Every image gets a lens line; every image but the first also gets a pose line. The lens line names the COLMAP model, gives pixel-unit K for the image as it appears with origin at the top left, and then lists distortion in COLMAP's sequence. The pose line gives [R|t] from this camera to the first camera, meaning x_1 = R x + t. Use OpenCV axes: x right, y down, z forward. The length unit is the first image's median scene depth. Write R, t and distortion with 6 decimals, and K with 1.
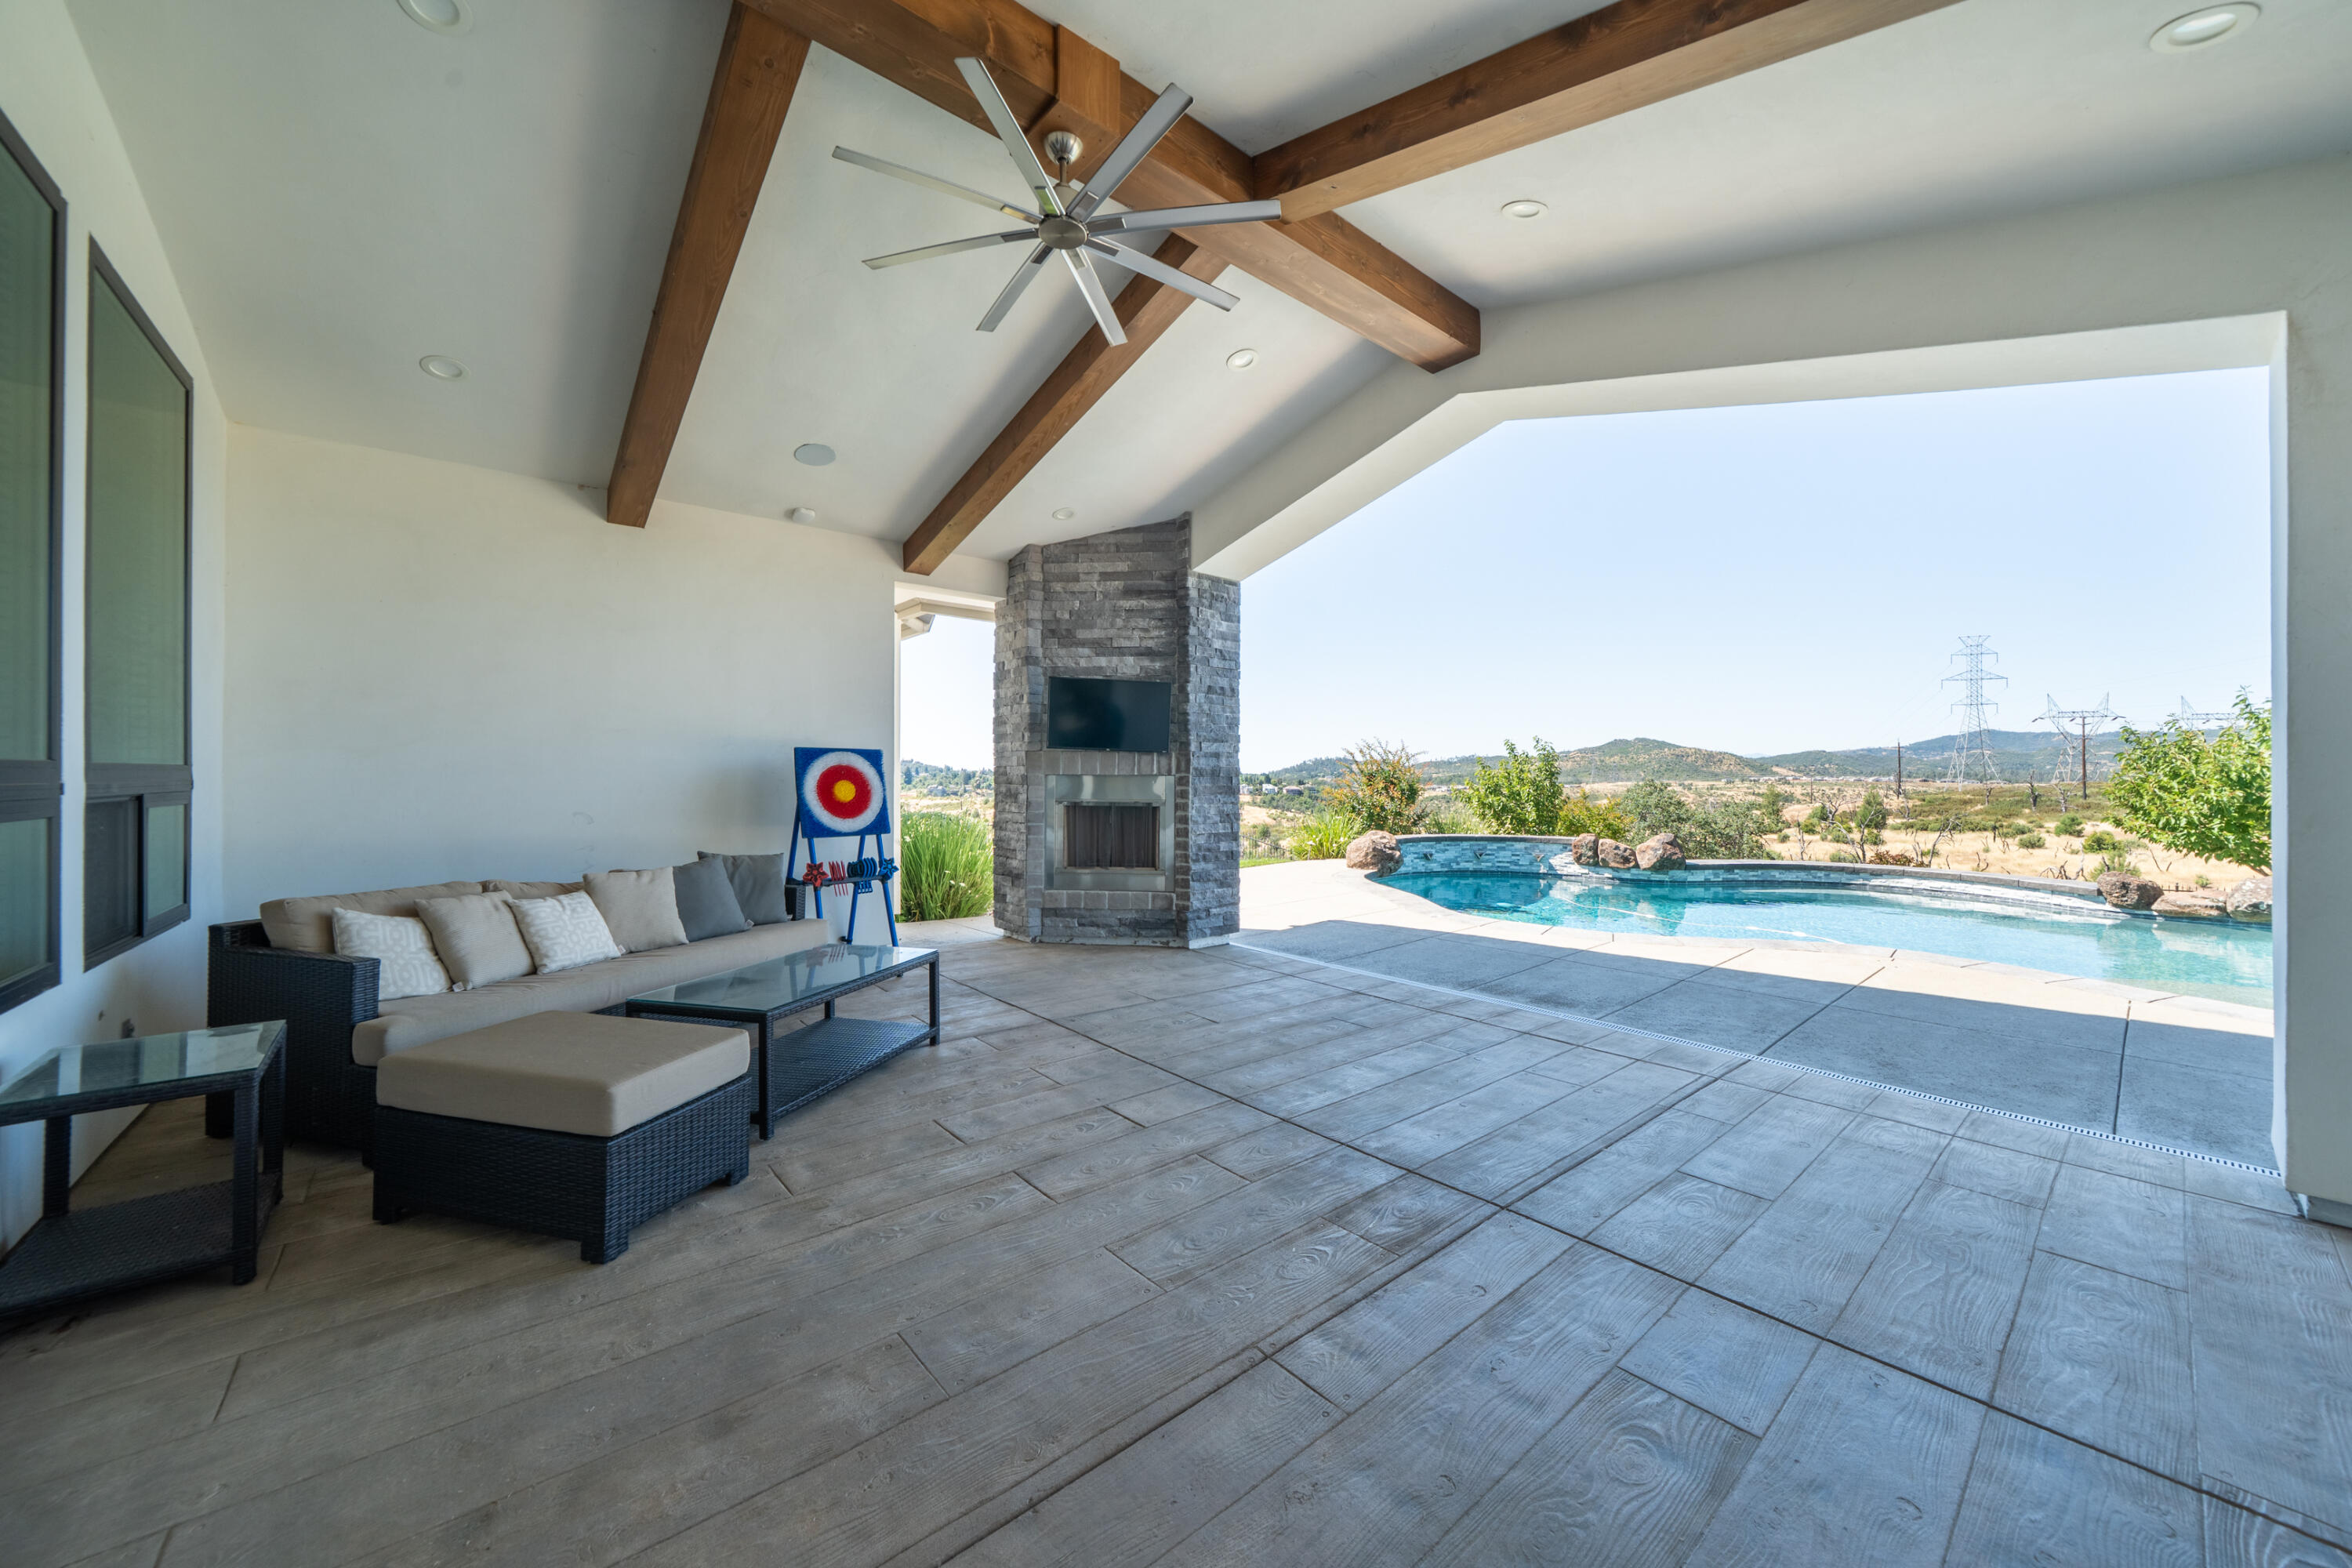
lens RADIAL K [[853.5, 0, 1175.0], [0, 853.5, 775.8], [0, 0, 1]] dist [-0.011816, 0.000007]
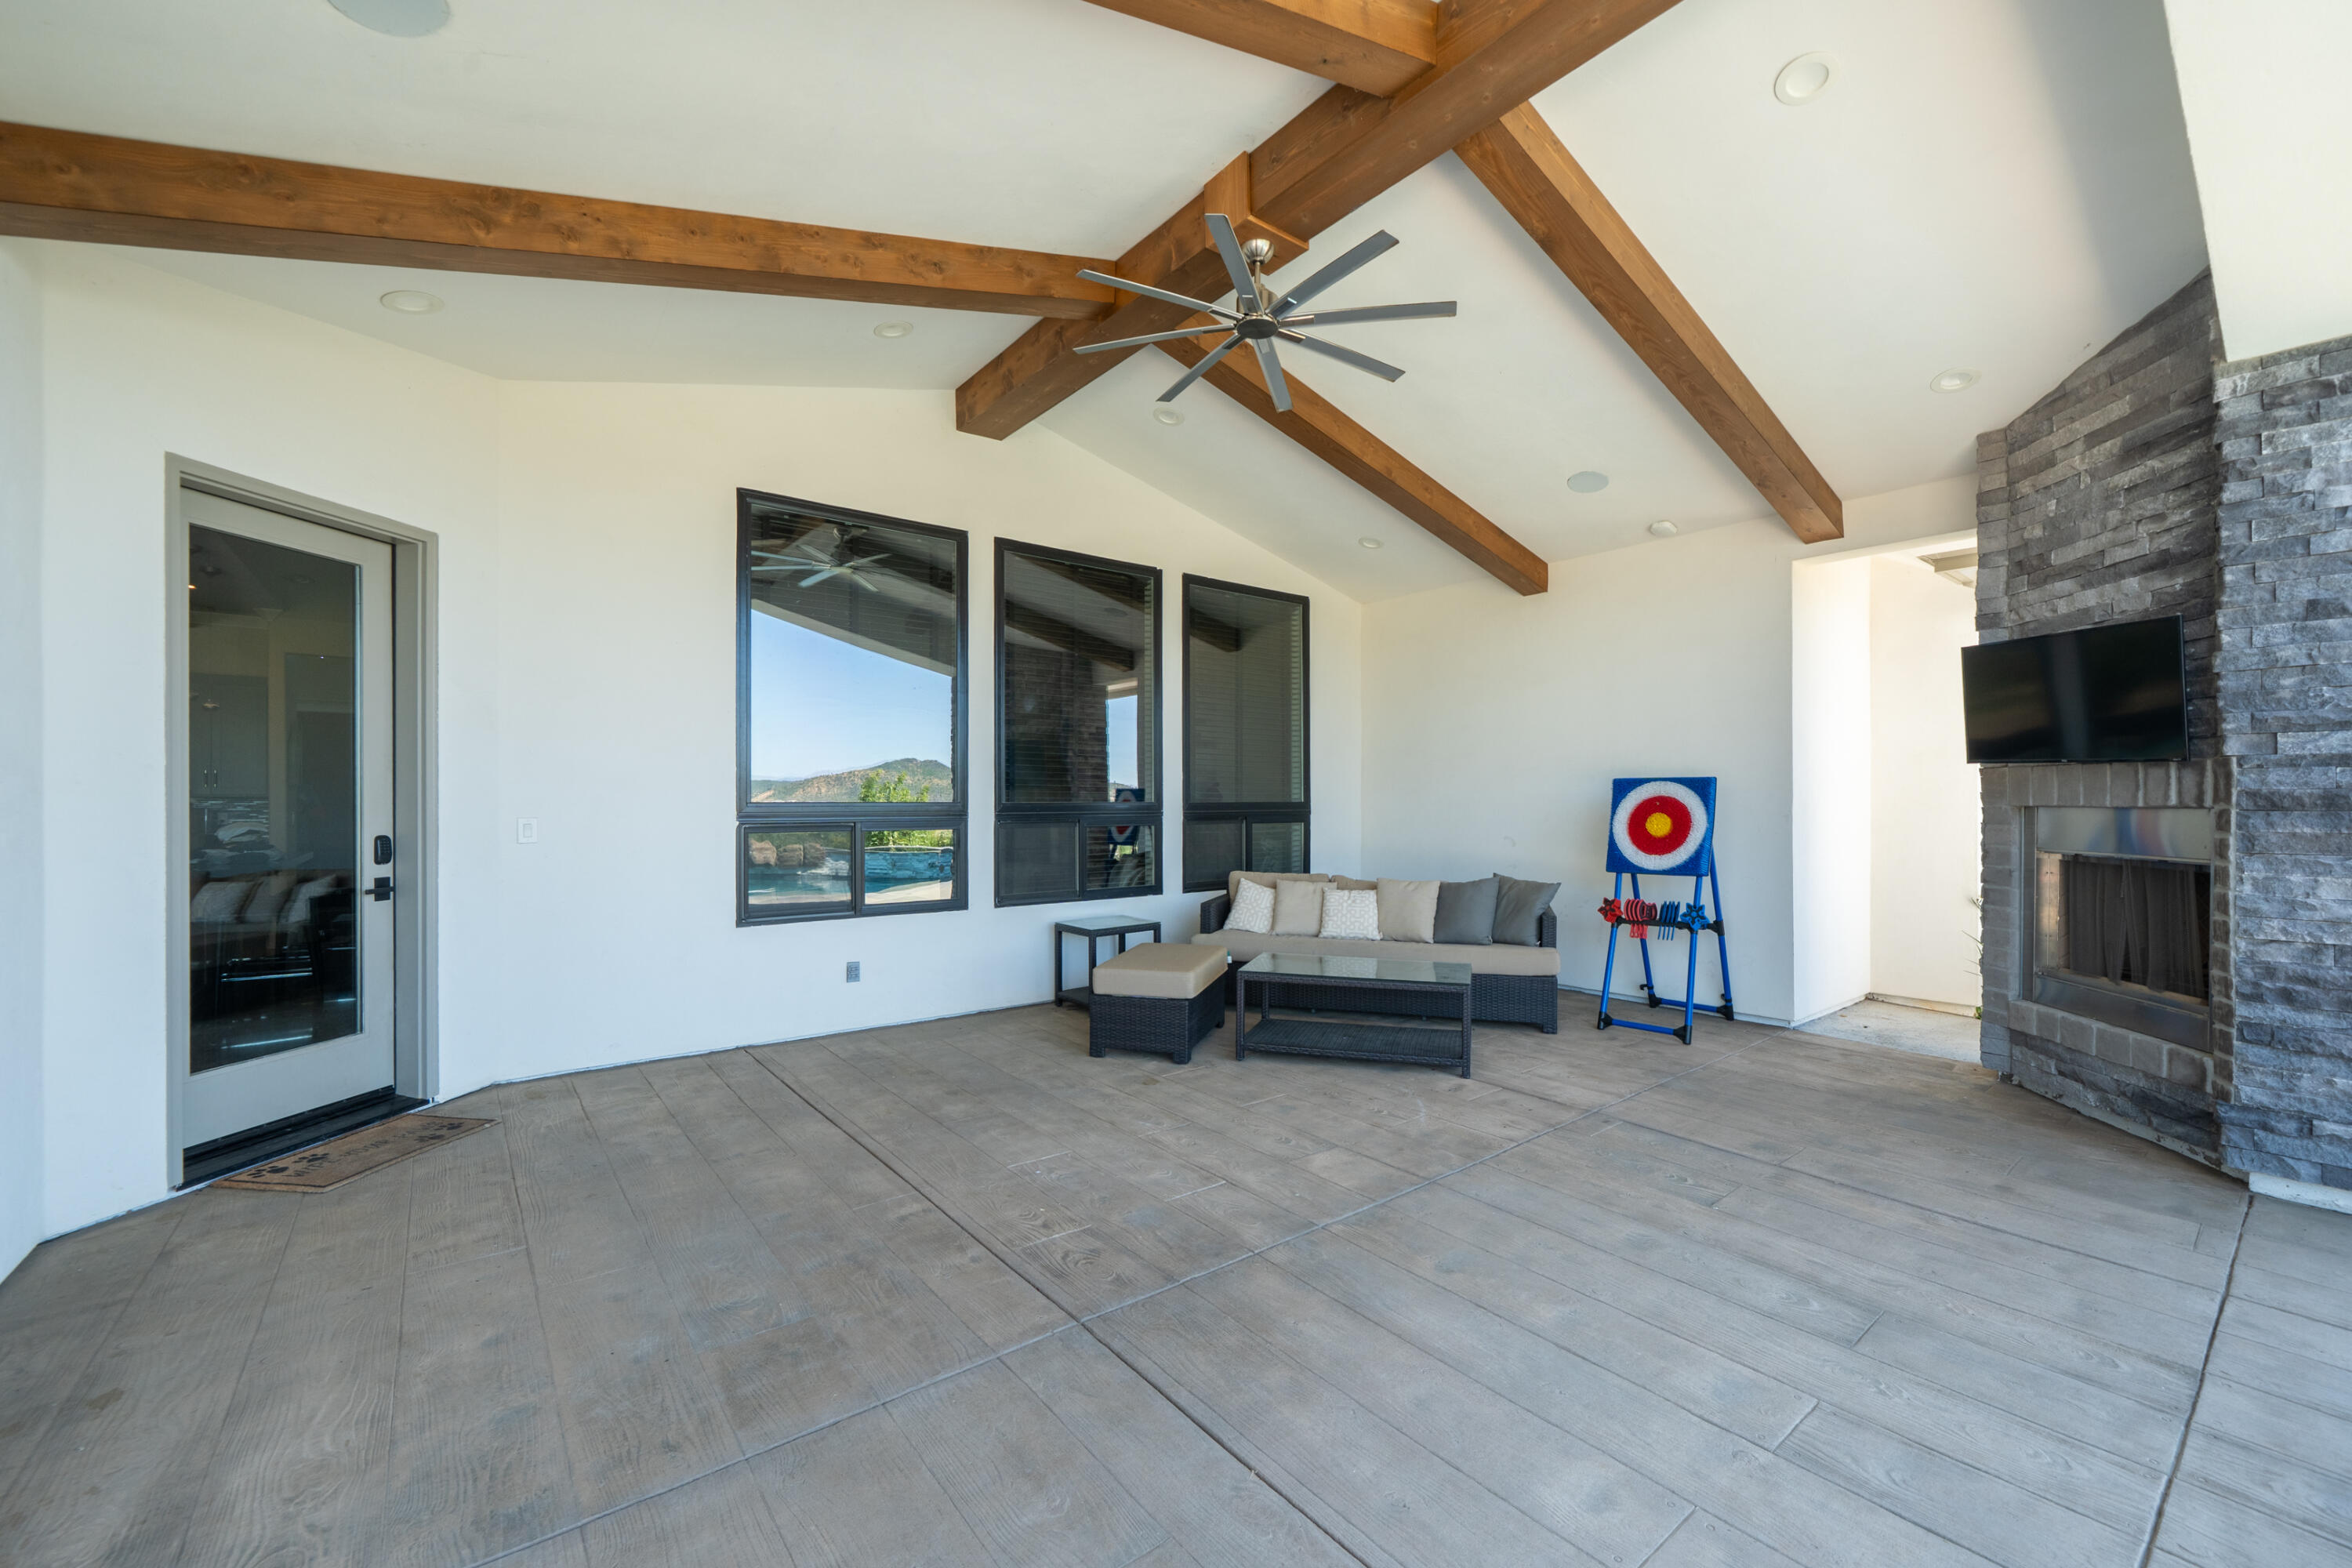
lens RADIAL K [[942.1, 0, 1212.7], [0, 942.1, 799.4], [0, 0, 1]] dist [-0.007360, -0.000099]
pose [[-0.020054, -0.006691, -0.999777, 0.520793], [0.002015, 0.999975, -0.006732, -0.002865], [0.999797, -0.002150, -0.020040, 0.453779]]
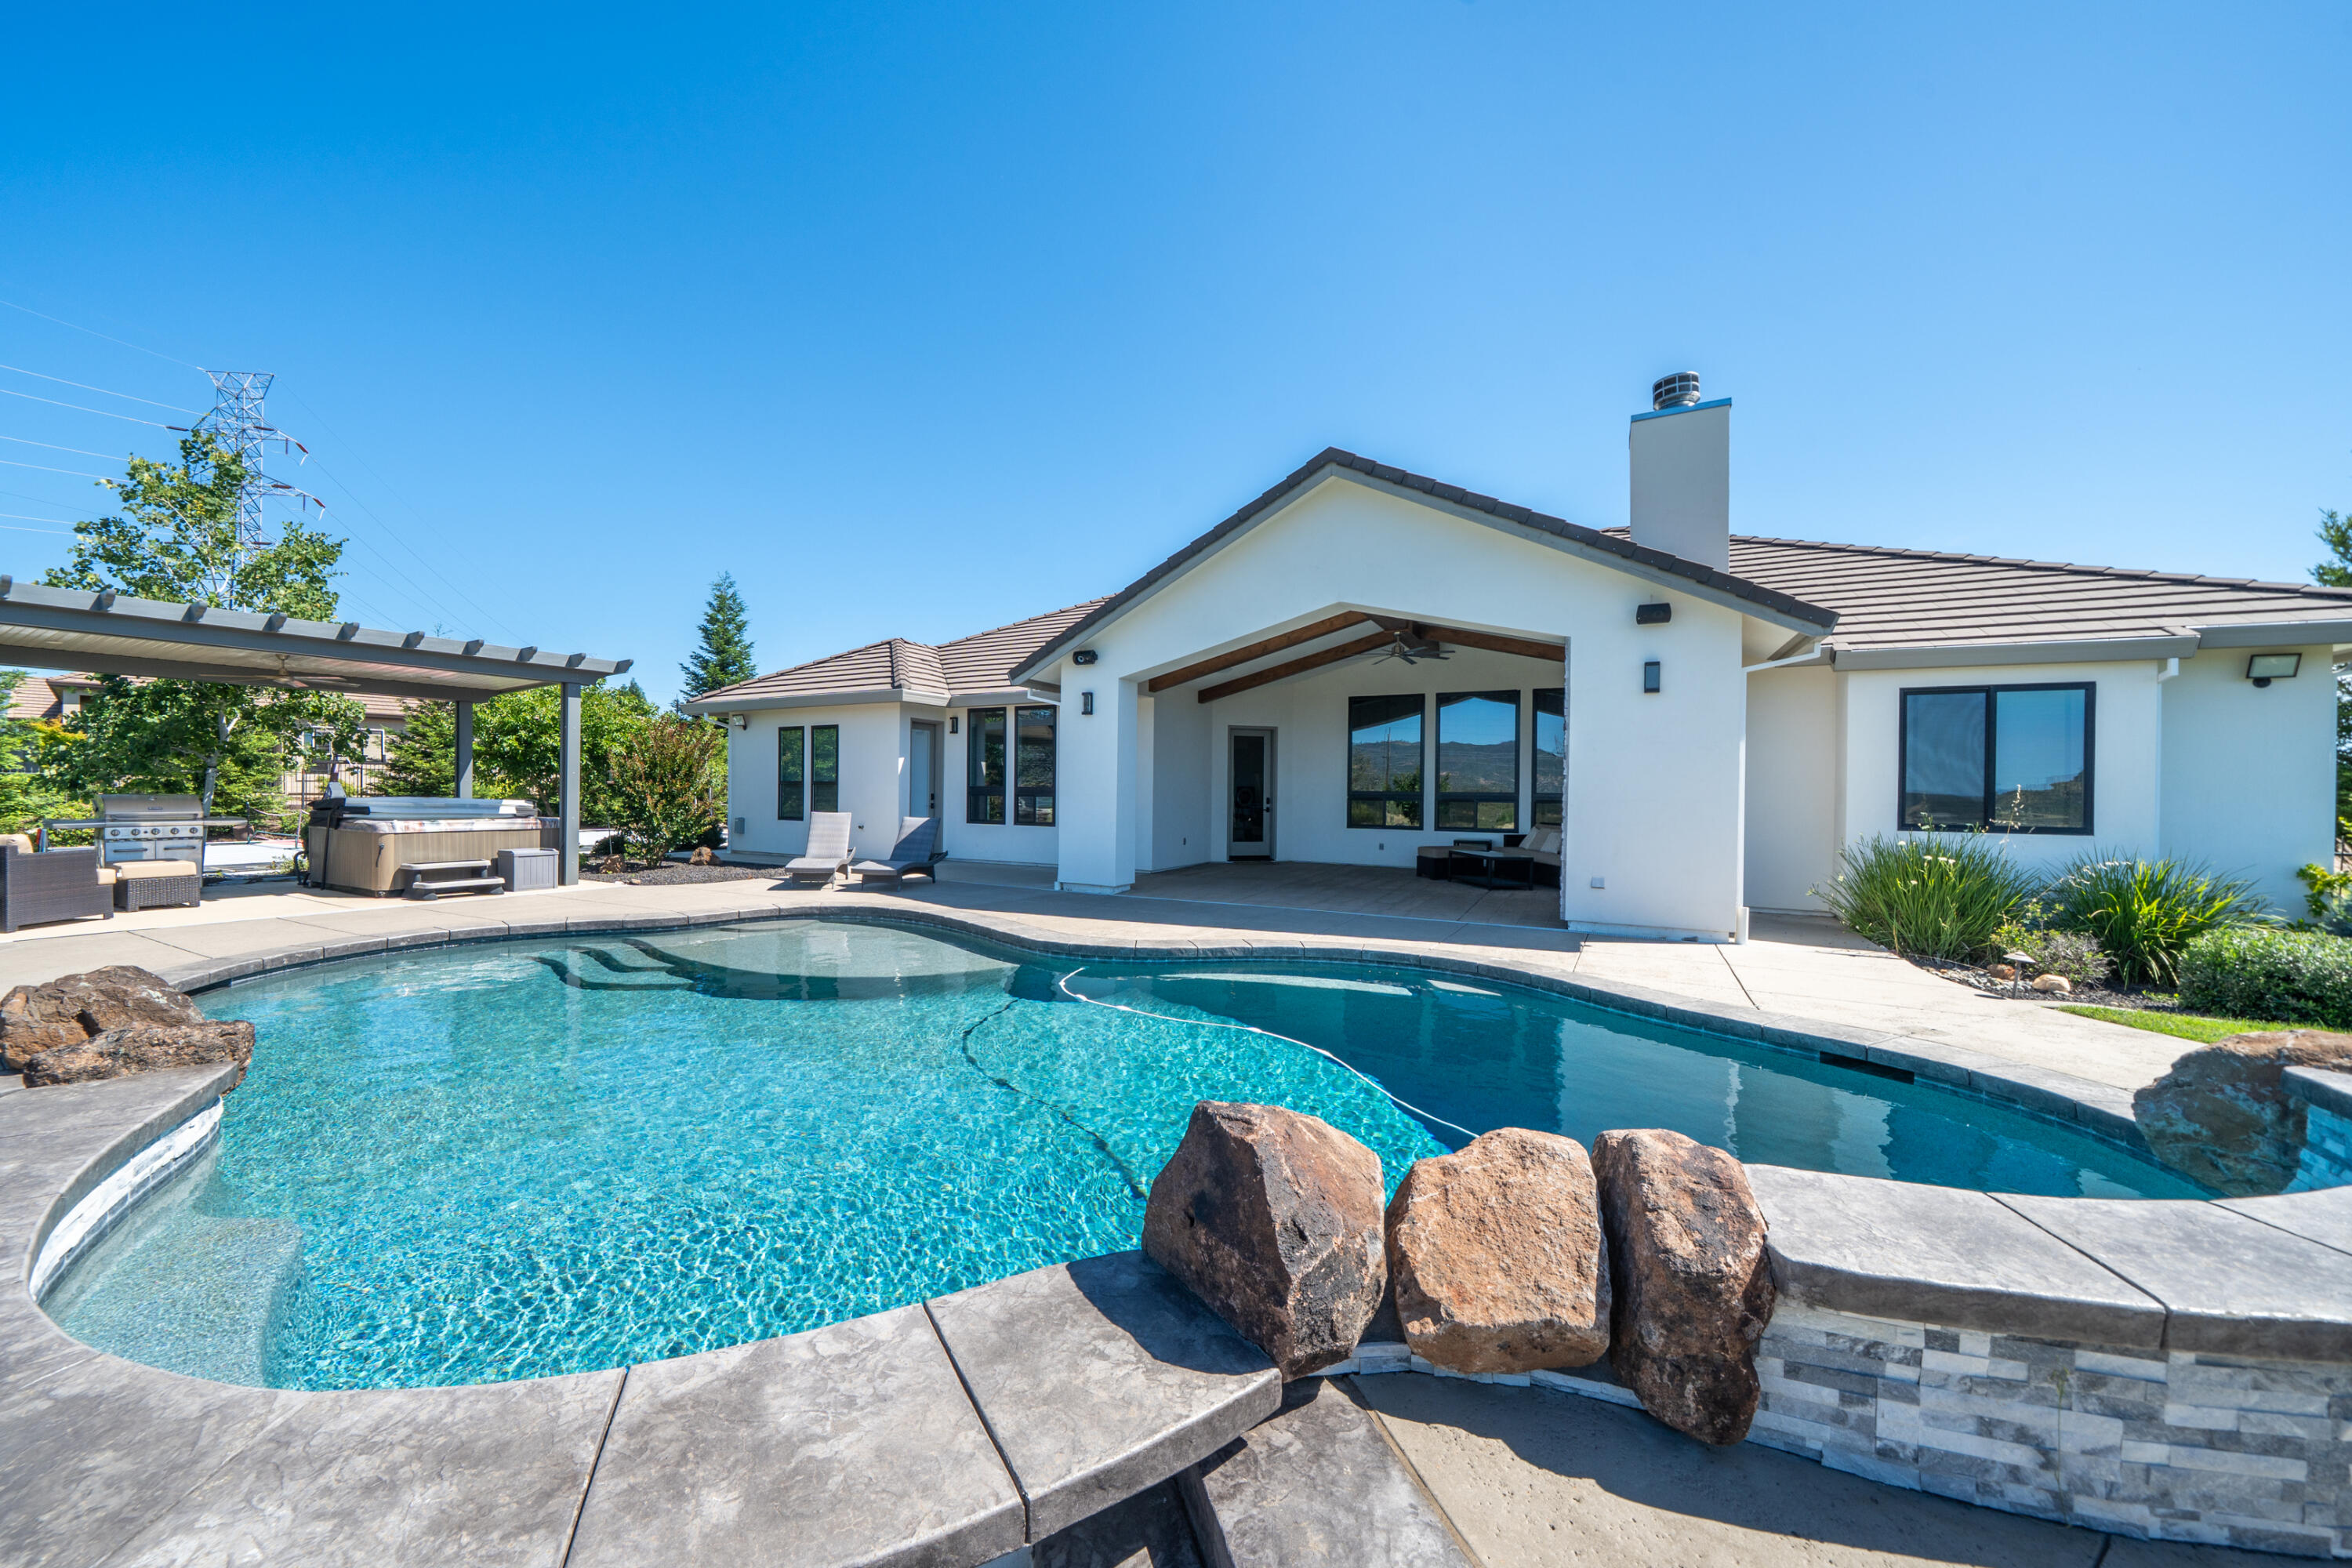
lens RADIAL K [[873.7, 0, 1096.7], [0, 873.7, 800.0], [0, 0, 1]] dist [-0.033497, 0.005048]
pose [[-0.944716, -0.010542, -0.327719, 1.173763], [-0.014028, 0.999867, 0.008276, 0.008704], [0.327588, 0.012416, -0.944739, 2.044096]]
